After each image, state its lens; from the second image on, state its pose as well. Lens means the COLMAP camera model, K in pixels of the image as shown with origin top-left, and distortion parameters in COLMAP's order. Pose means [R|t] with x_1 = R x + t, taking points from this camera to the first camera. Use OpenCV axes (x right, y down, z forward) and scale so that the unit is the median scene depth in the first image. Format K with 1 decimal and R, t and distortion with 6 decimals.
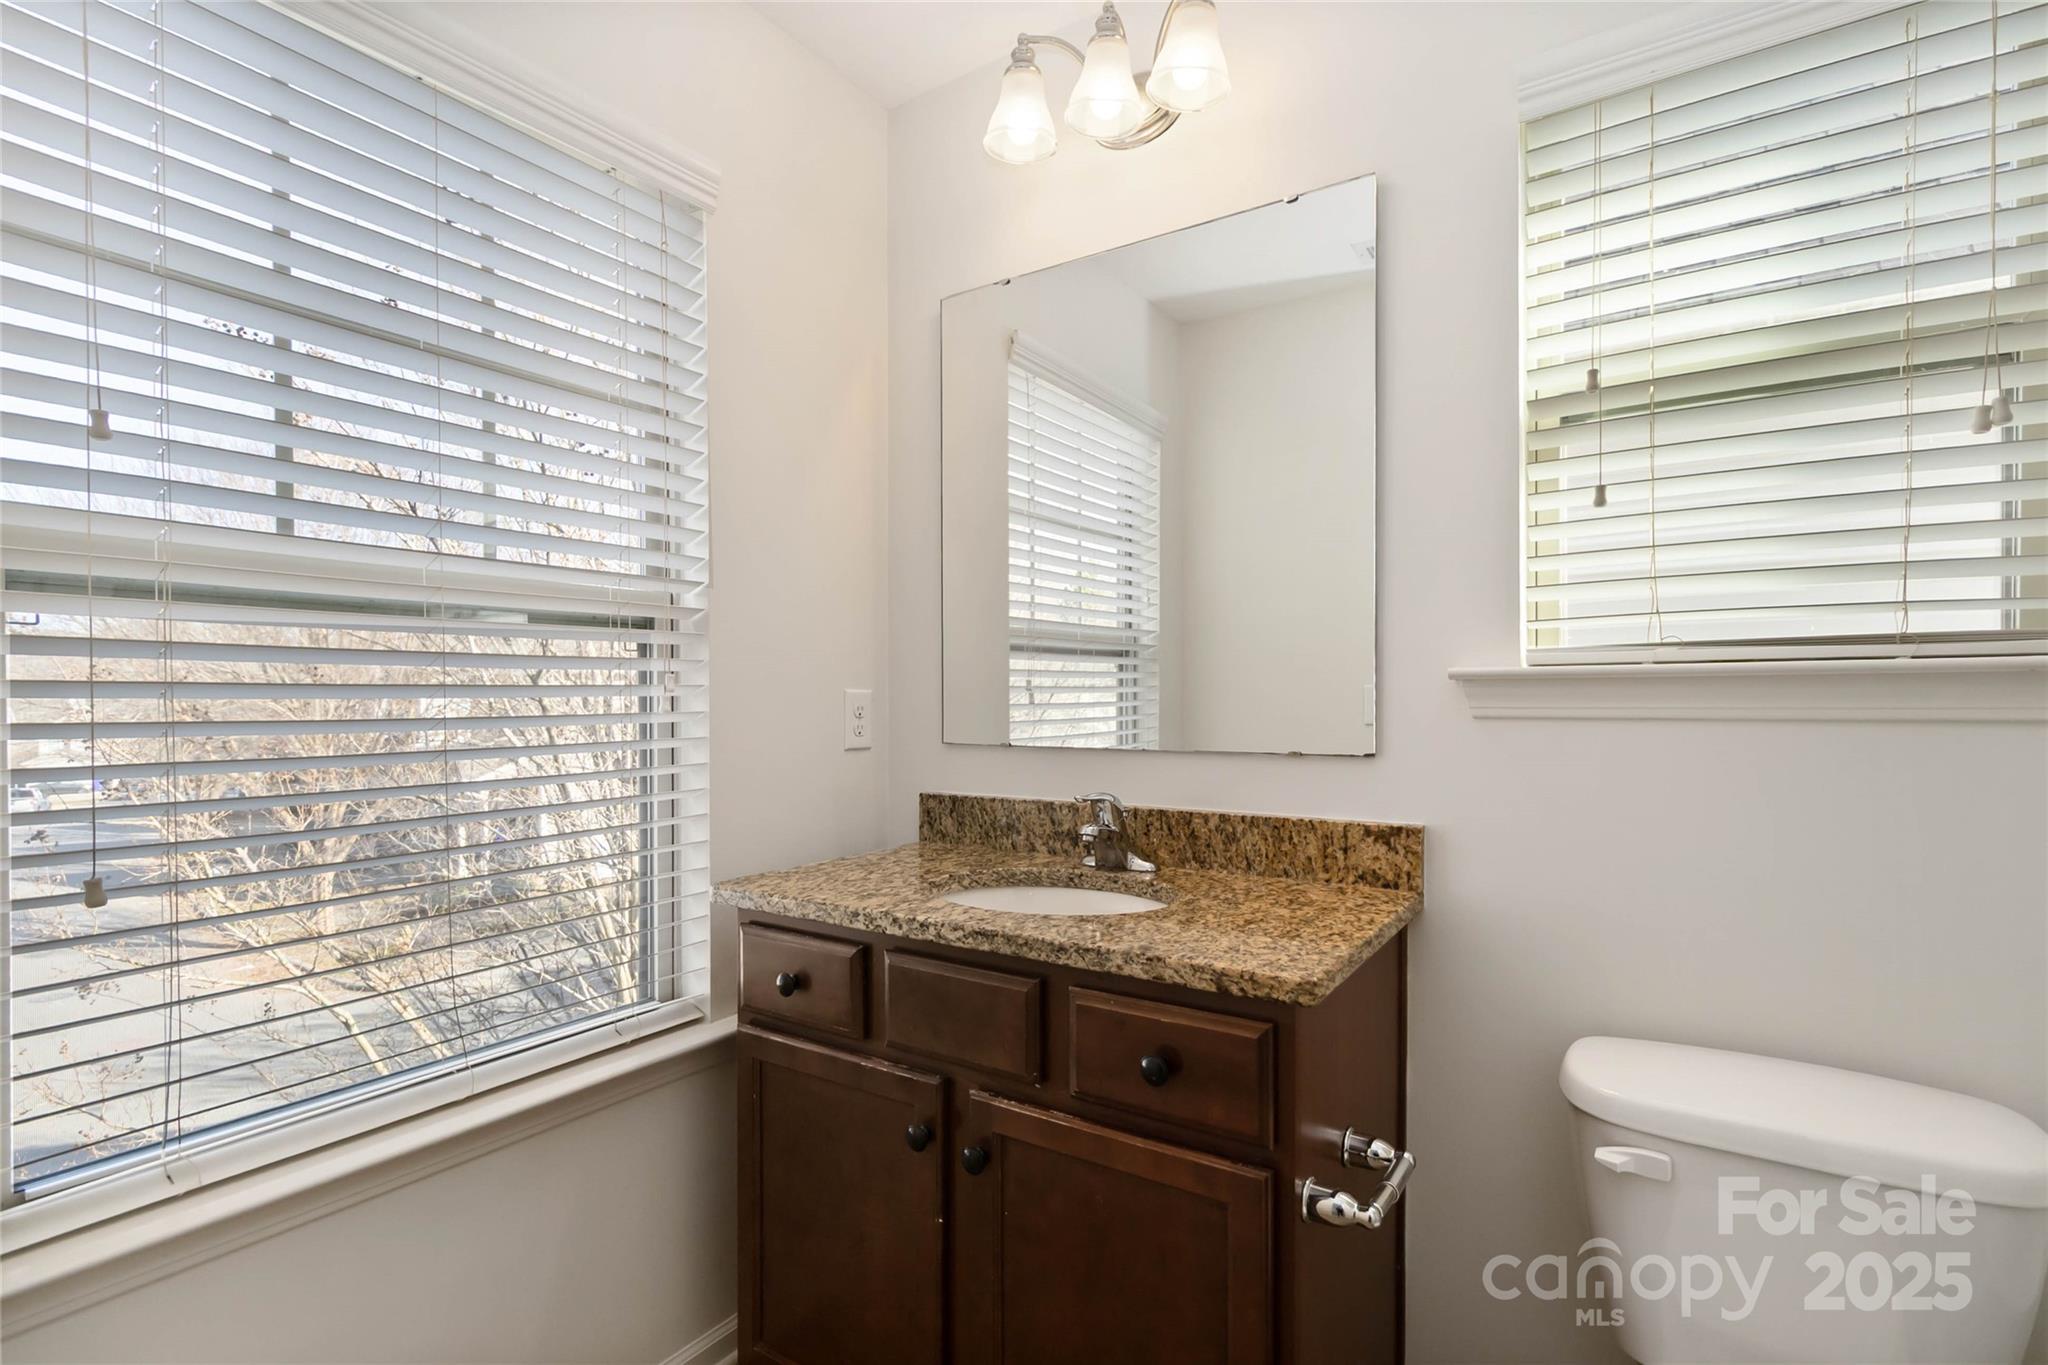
lens RADIAL K [[946.2, 0, 1026.3], [0, 946.2, 671.9], [0, 0, 1]] dist [-0.003569, -0.000473]
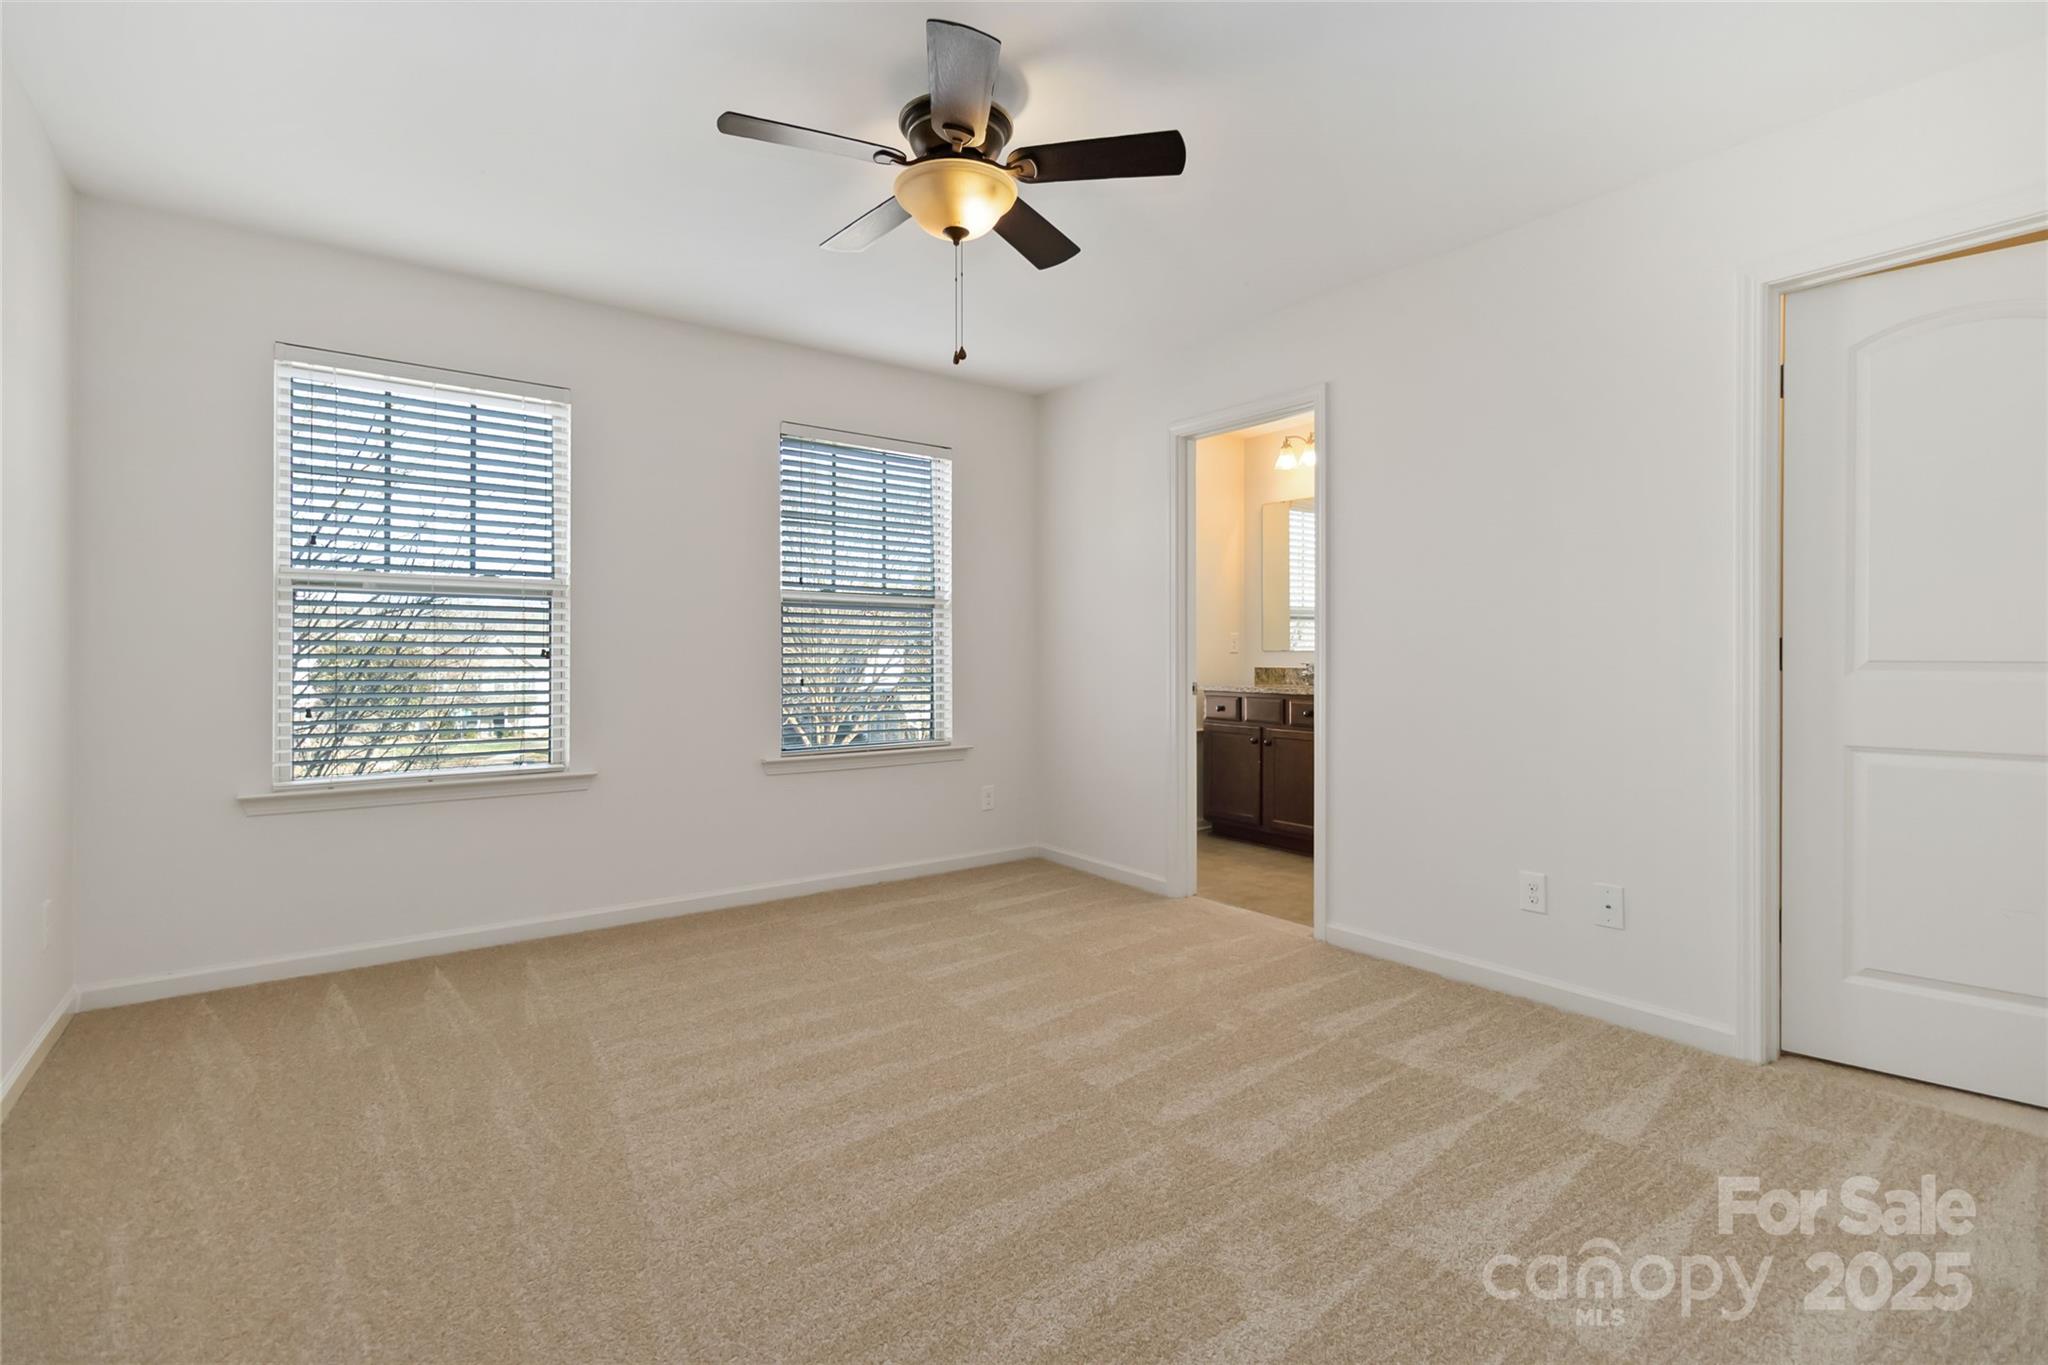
lens RADIAL K [[946.2, 0, 1026.3], [0, 946.2, 671.9], [0, 0, 1]] dist [-0.003569, -0.000473]
pose [[0.940325, 0.007337, -0.340198, 0.341053], [0.005987, 0.999256, 0.038100, 0.036474], [0.340225, -0.037863, 0.939582, -3.090300]]
